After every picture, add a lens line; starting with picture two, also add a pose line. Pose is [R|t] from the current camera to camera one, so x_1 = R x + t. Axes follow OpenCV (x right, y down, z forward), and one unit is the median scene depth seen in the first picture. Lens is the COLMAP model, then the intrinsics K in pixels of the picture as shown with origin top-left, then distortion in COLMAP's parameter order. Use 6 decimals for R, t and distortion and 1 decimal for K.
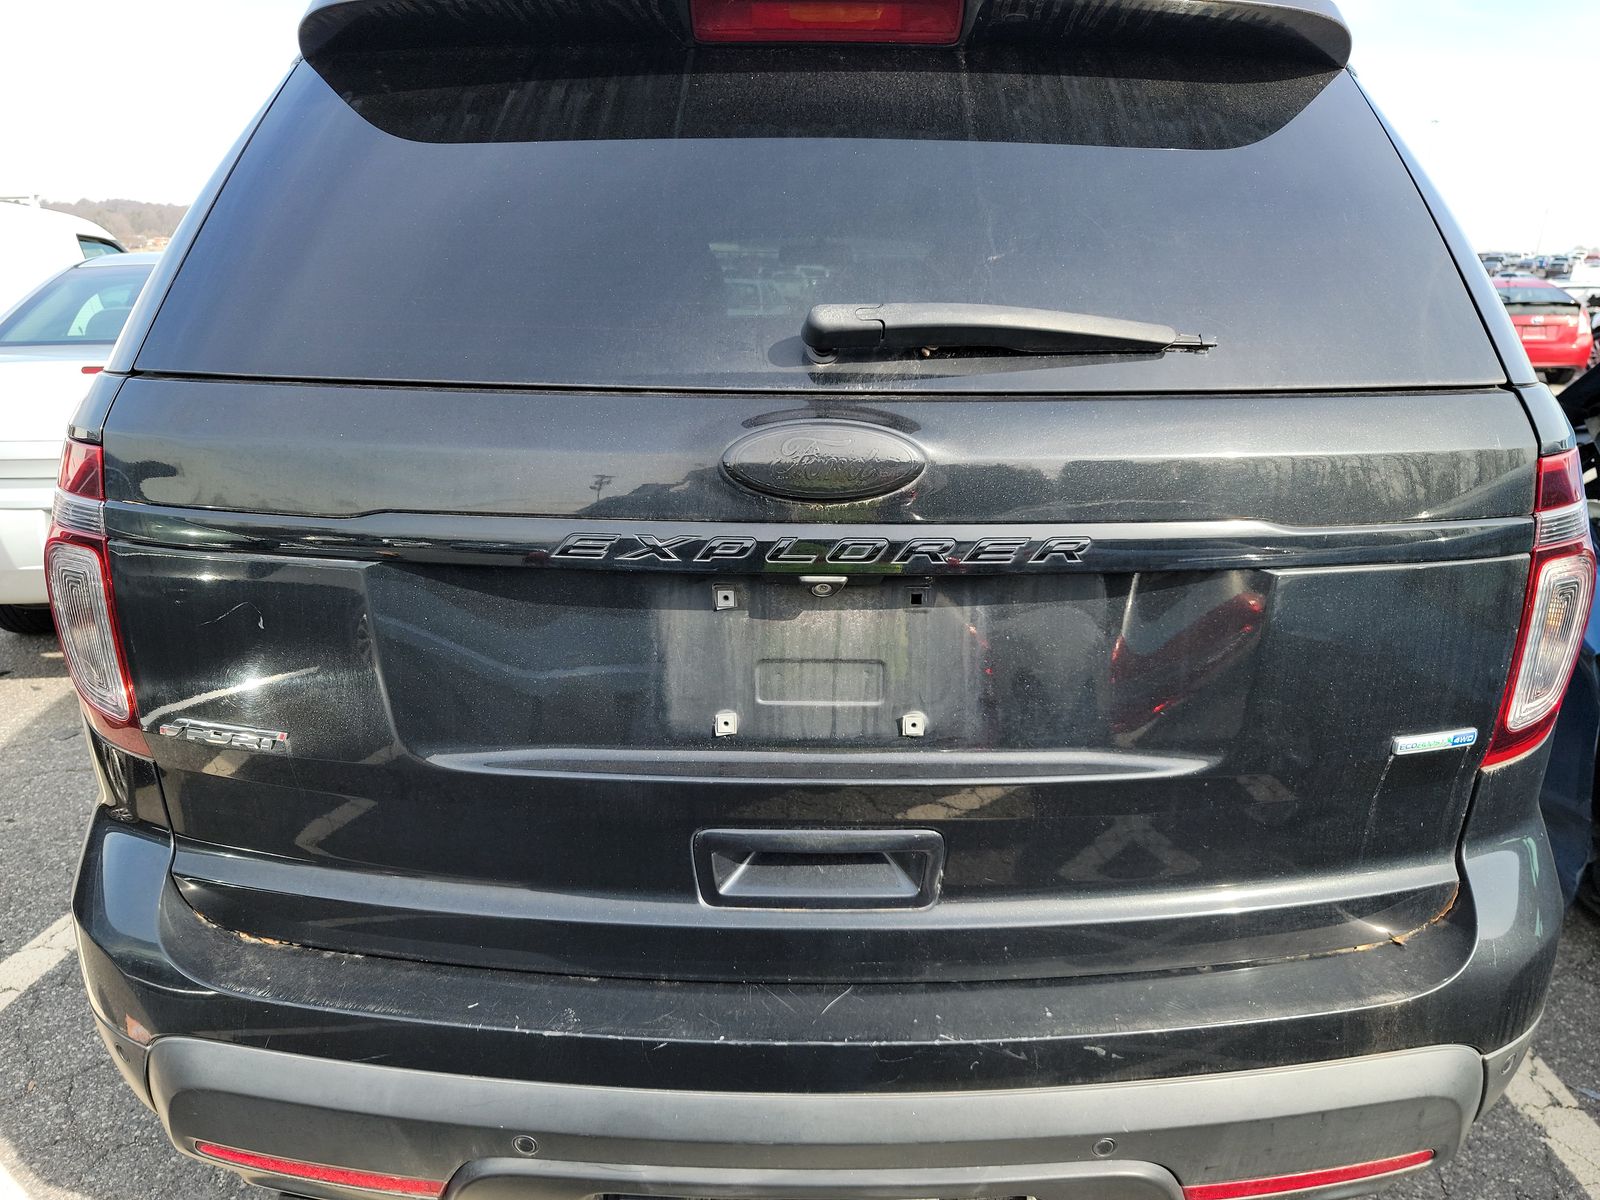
lens RADIAL K [[1146.0, 0, 800.0], [0, 1146.0, 600.0], [0, 0, 1]] dist [0.025160, -0.010418]
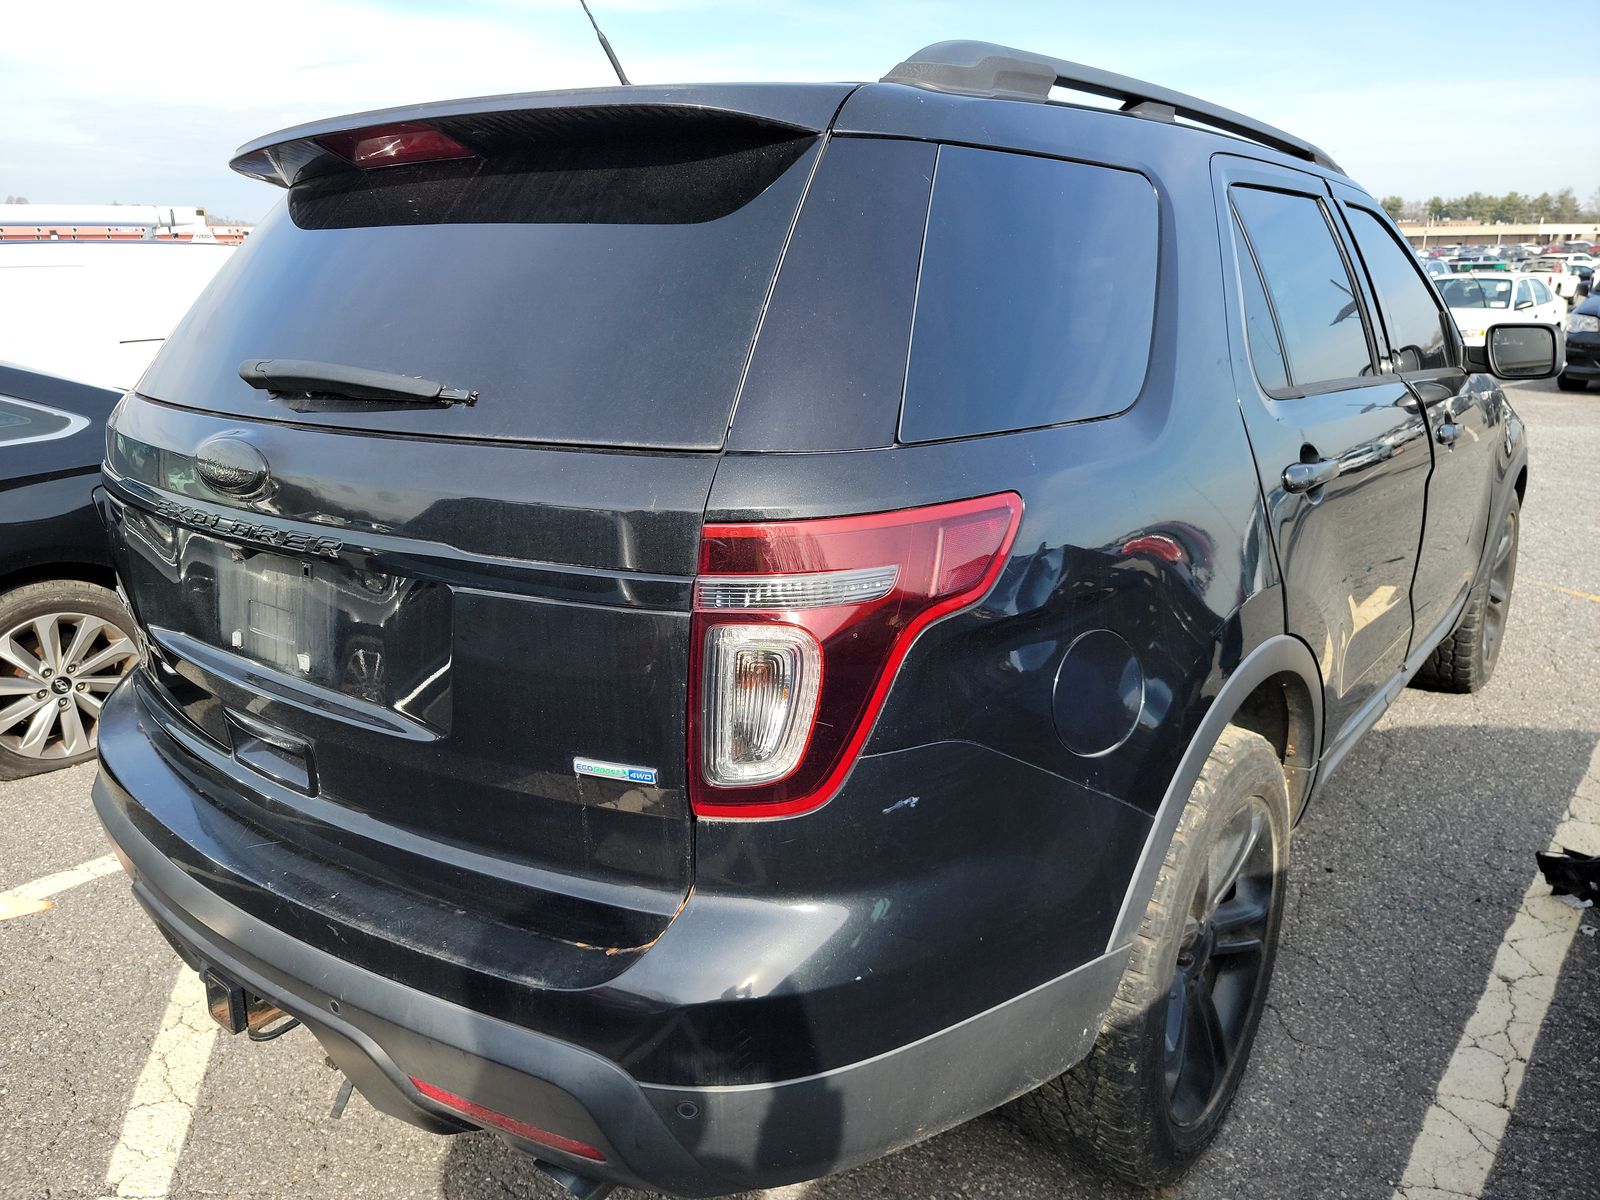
lens RADIAL K [[1143.3, 0, 837.9], [0, 1143.3, 587.5], [0, 0, 1]] dist [0.031950, -0.012158]
pose [[0.796247, 0.145197, -0.587289, 1.348084], [-0.154160, 0.987422, 0.035113, -0.120929], [0.585000, 0.062577, 0.808616, 0.240174]]
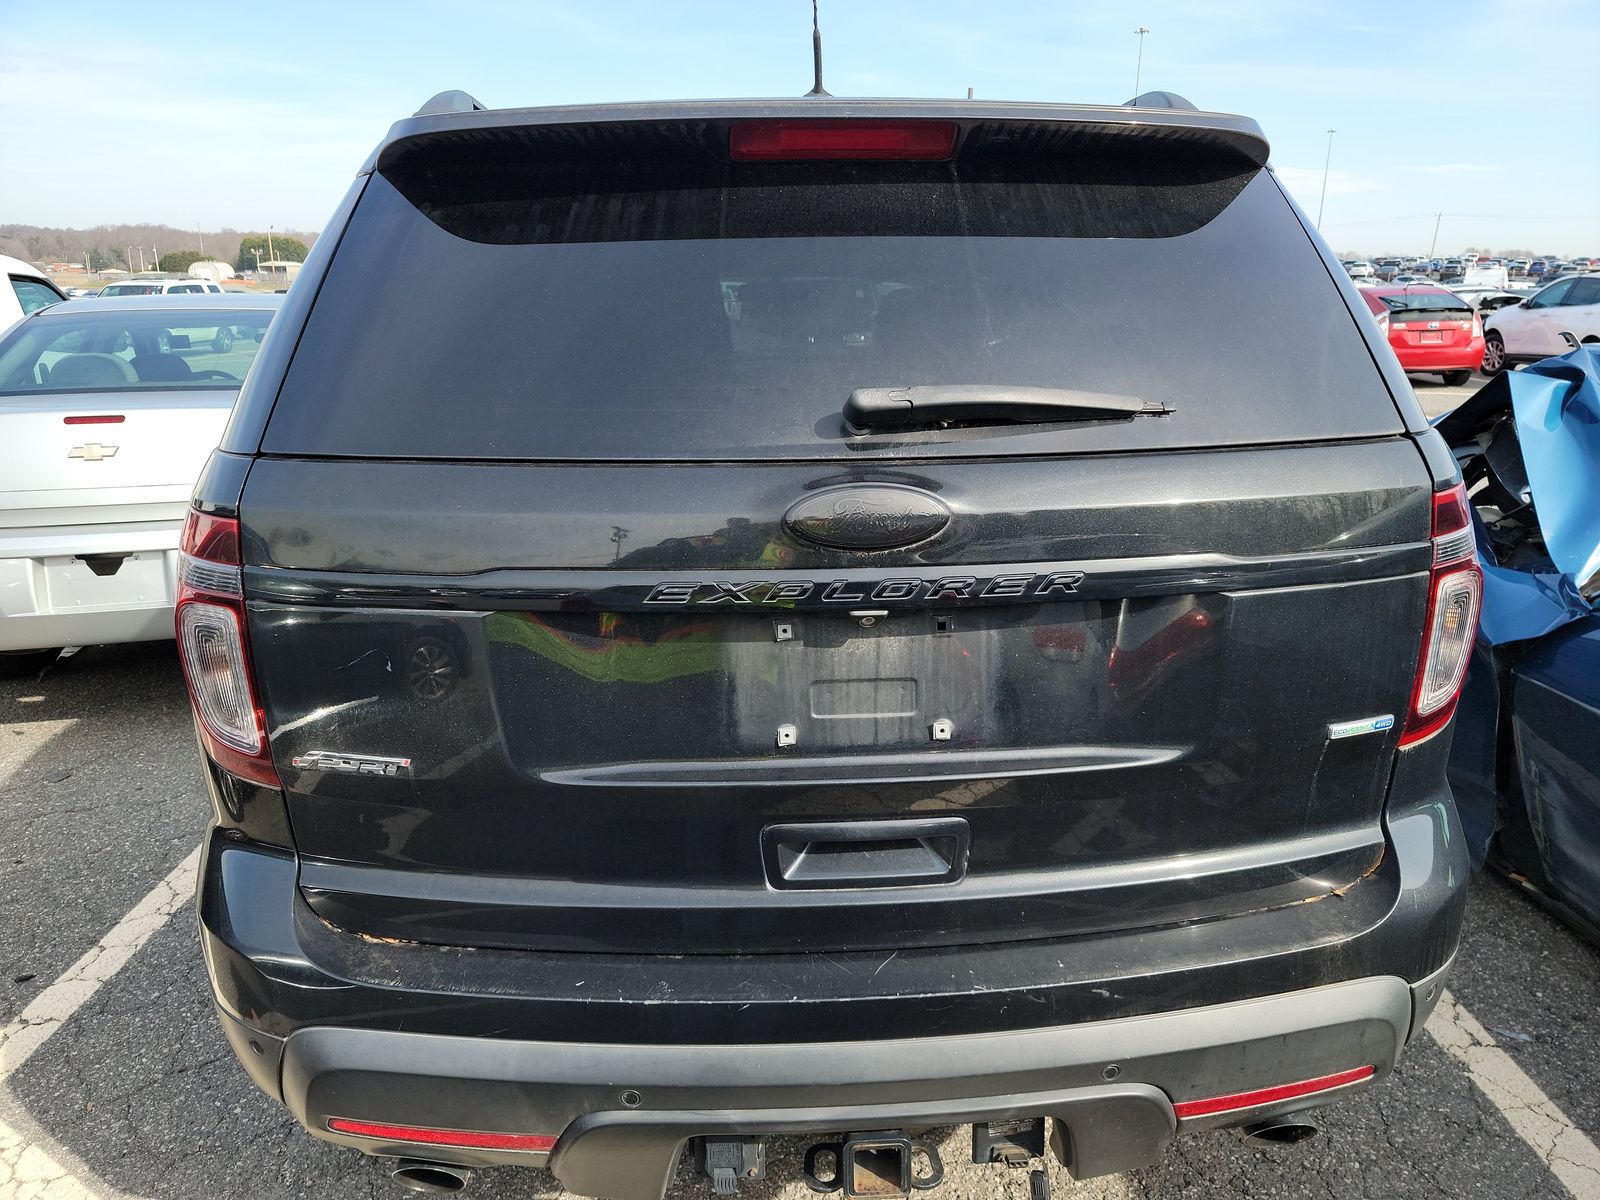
lens RADIAL K [[1146.0, 0, 800.0], [0, 1146.0, 600.0], [0, 0, 1]] dist [0.025160, -0.010418]
pose [[0.997744, -0.034192, 0.057765, -0.110715], [0.034848, 0.999339, -0.010384, -0.020029], [-0.057372, 0.012374, 0.998276, -0.189580]]
